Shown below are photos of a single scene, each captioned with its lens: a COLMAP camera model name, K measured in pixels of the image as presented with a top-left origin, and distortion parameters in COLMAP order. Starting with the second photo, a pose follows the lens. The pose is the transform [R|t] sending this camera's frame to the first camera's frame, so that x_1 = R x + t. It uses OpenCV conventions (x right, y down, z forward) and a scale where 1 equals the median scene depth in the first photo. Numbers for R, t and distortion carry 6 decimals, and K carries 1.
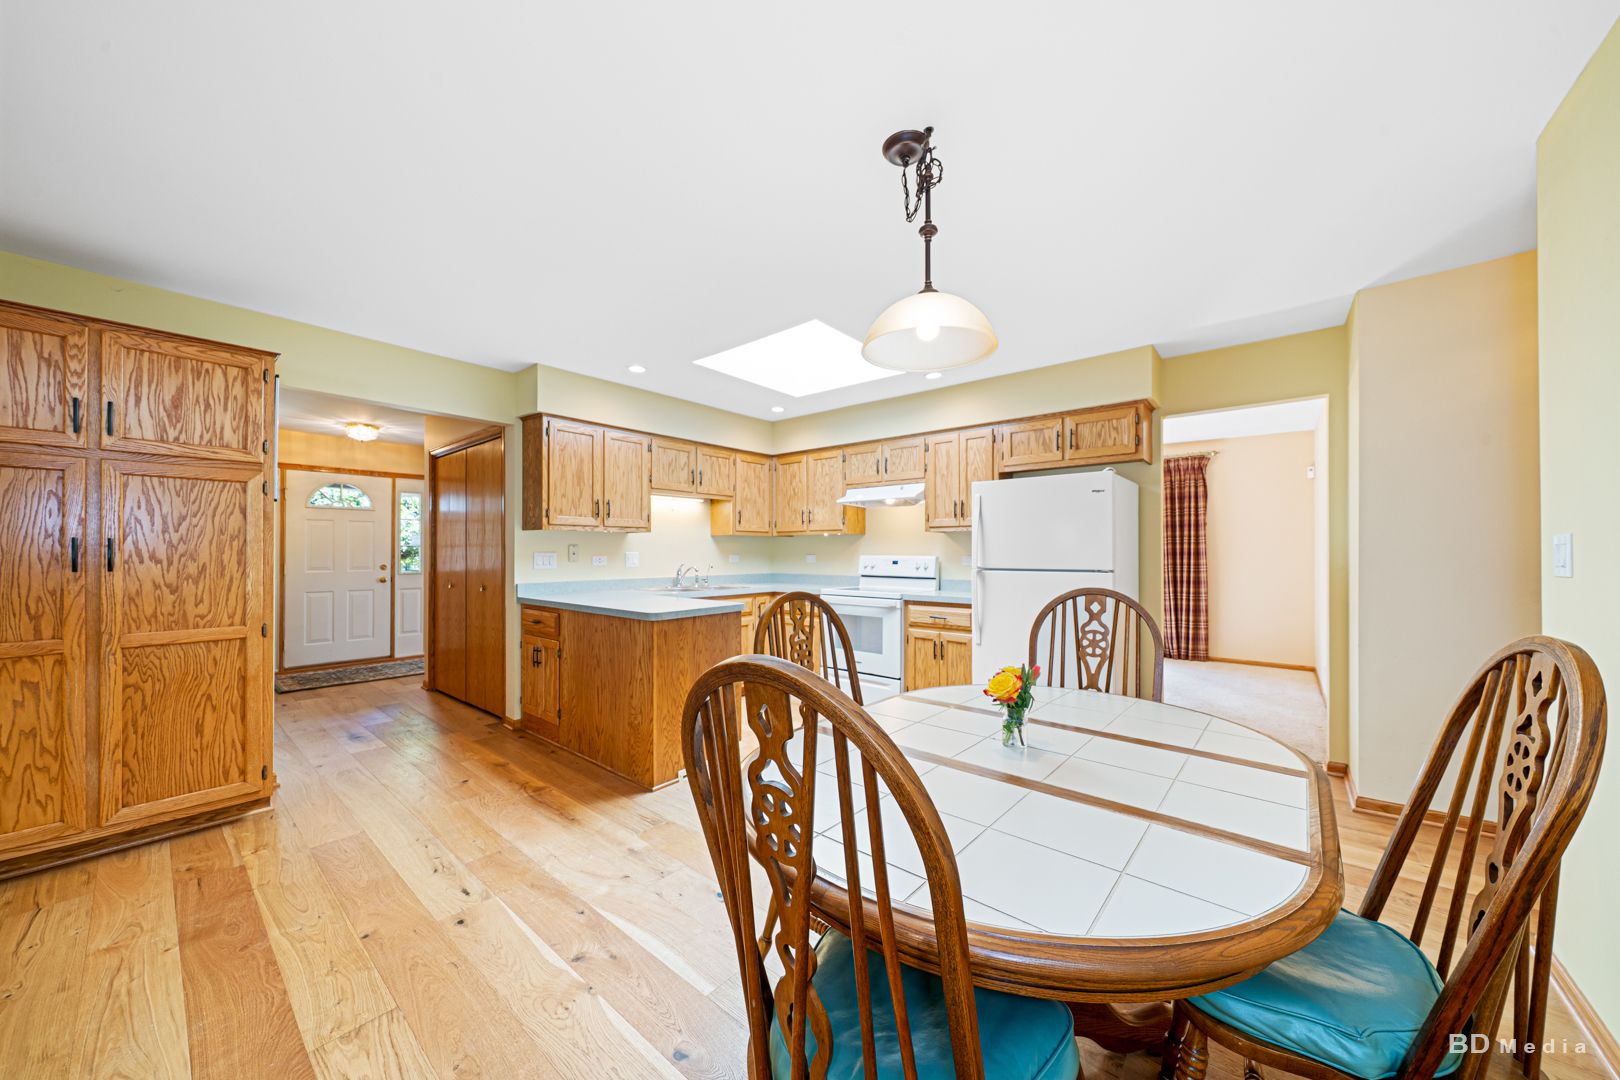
lens RADIAL K [[560.3, 0, 819.6], [0, 560.3, 552.7], [0, 0, 1]] dist [0.000523, 0.000042]
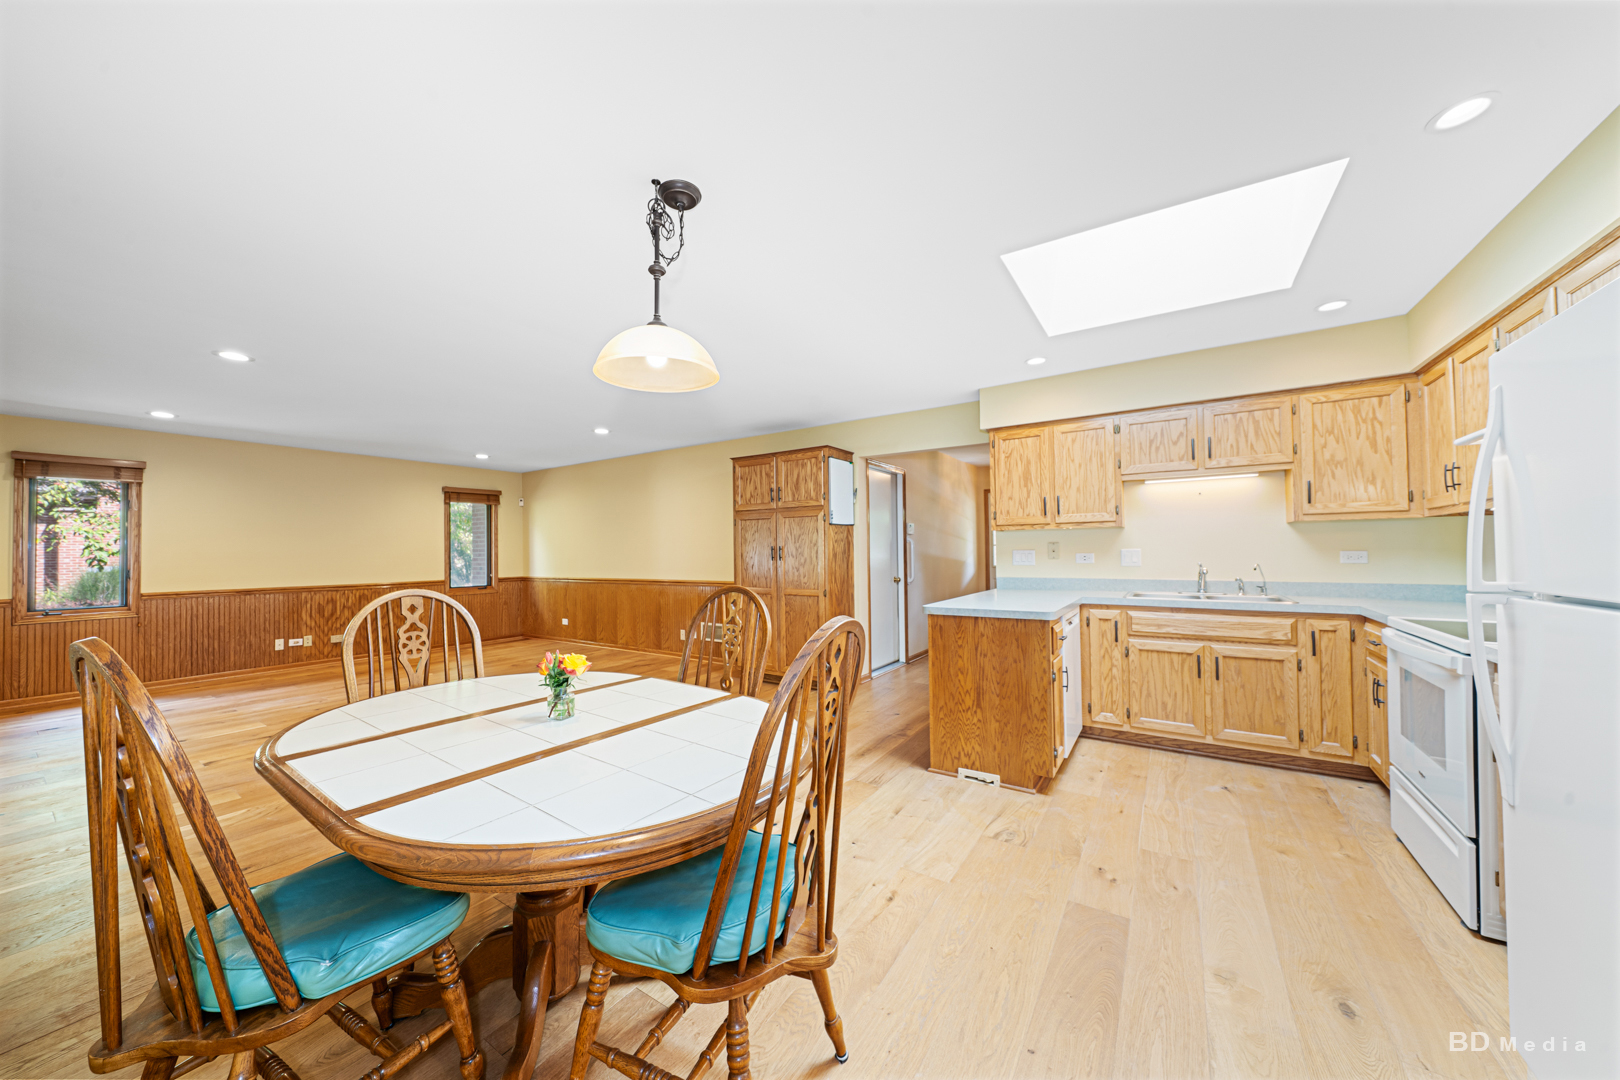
lens RADIAL K [[506.4, 0, 769.2], [0, 506.4, 546.7], [0, 0, 1]] dist [-0.000947, -0.000183]
pose [[0.123162, -0.011208, -0.992323, 0.600925], [0.009571, 0.999903, -0.010106, -0.002284], [0.992340, -0.008252, 0.123257, 0.536459]]
